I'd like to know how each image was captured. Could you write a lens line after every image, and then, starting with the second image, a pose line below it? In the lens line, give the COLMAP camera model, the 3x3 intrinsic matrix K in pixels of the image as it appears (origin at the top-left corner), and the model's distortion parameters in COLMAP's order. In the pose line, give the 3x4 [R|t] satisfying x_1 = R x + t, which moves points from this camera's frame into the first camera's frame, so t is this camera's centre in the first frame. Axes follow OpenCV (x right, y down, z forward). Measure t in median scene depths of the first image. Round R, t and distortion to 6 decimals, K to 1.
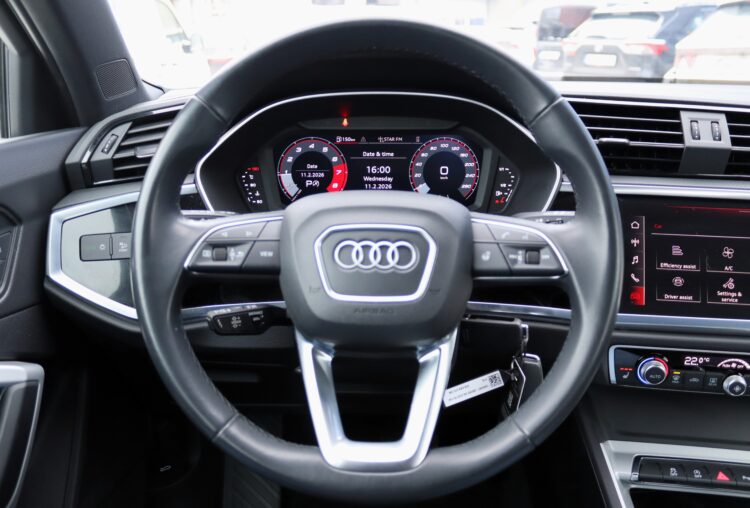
lens RADIAL K [[649.1, 0, 364.4], [0, 649.1, 245.3], [0, 0, 1]] dist [-0.144653, 0.103722]
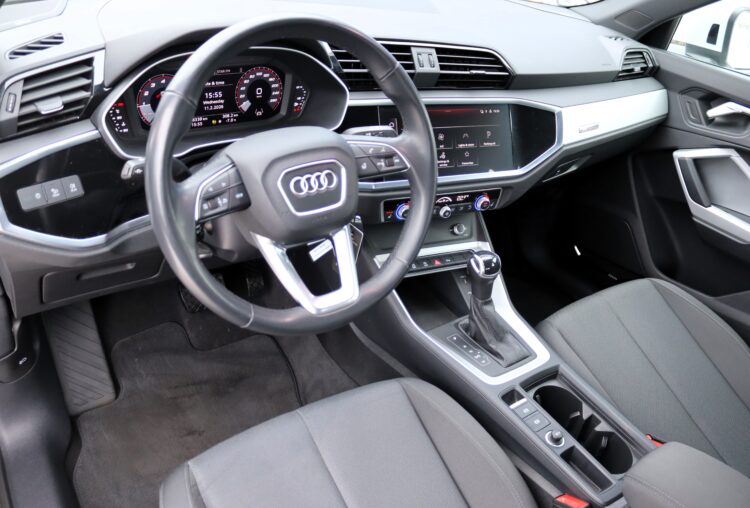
lens RADIAL K [[628.1, 0, 375.5], [0, 628.1, 251.6], [0, 0, 1]] dist [-0.155356, 0.118811]
pose [[0.807201, -0.217048, 0.548923, -0.499259], [0.039577, 0.947750, 0.316549, -0.211818], [-0.588948, -0.233794, 0.773616, -0.247064]]
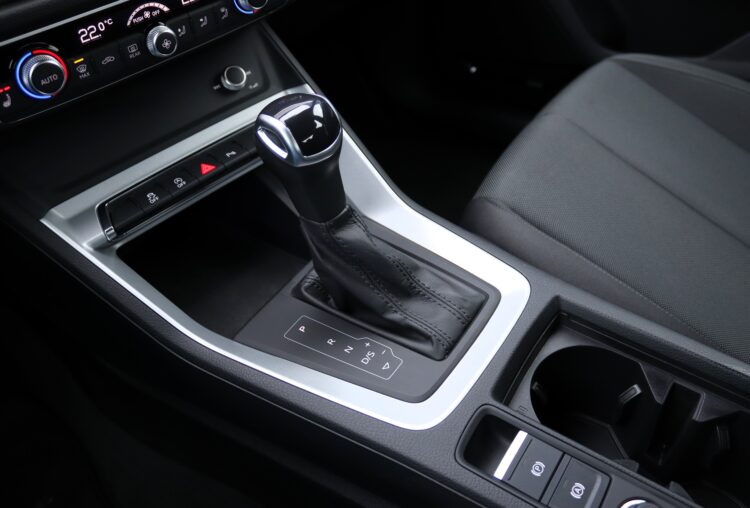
lens RADIAL K [[628.1, 0, 381.0], [0, 628.1, 251.8], [0, 0, 1]] dist [-0.155356, 0.118811]
pose [[0.560862, -0.575287, 0.595381, 0.181610], [0.304541, 0.812076, 0.497783, 0.138109], [-0.769862, -0.097869, 0.630661, 0.336610]]
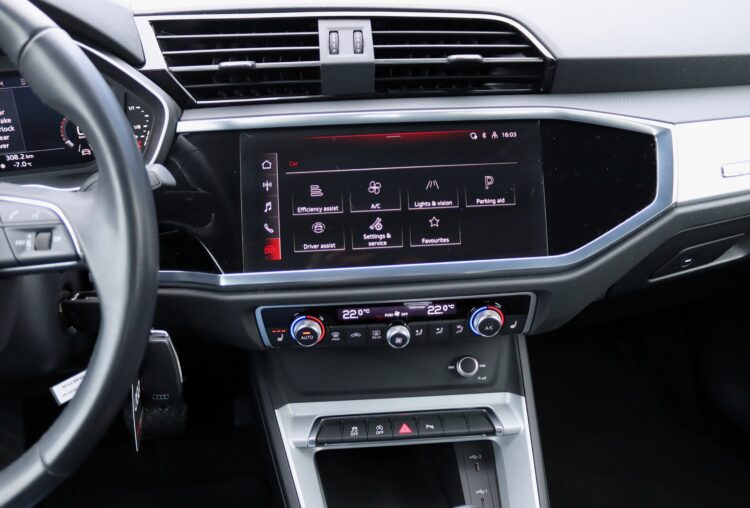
lens RADIAL K [[628.1, 0, 375.8], [0, 628.1, 251.5], [0, 0, 1]] dist [-0.155356, 0.118811]
pose [[0.973828, -0.121997, 0.191769, 0.367217], [0.091133, 0.982530, 0.162266, -0.036876], [-0.208214, -0.140543, 0.967933, 0.145649]]
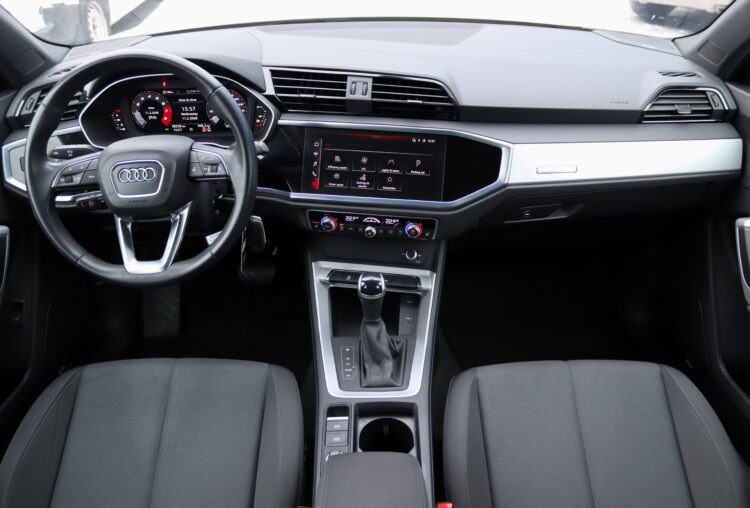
lens RADIAL K [[628.1, 0, 374.1], [0, 628.1, 251.8], [0, 0, 1]] dist [-0.155356, 0.118811]
pose [[0.999889, -0.012321, 0.008319, 0.530881], [0.009747, 0.965841, 0.258953, -0.180063], [-0.011225, -0.258843, 0.965854, -0.734429]]
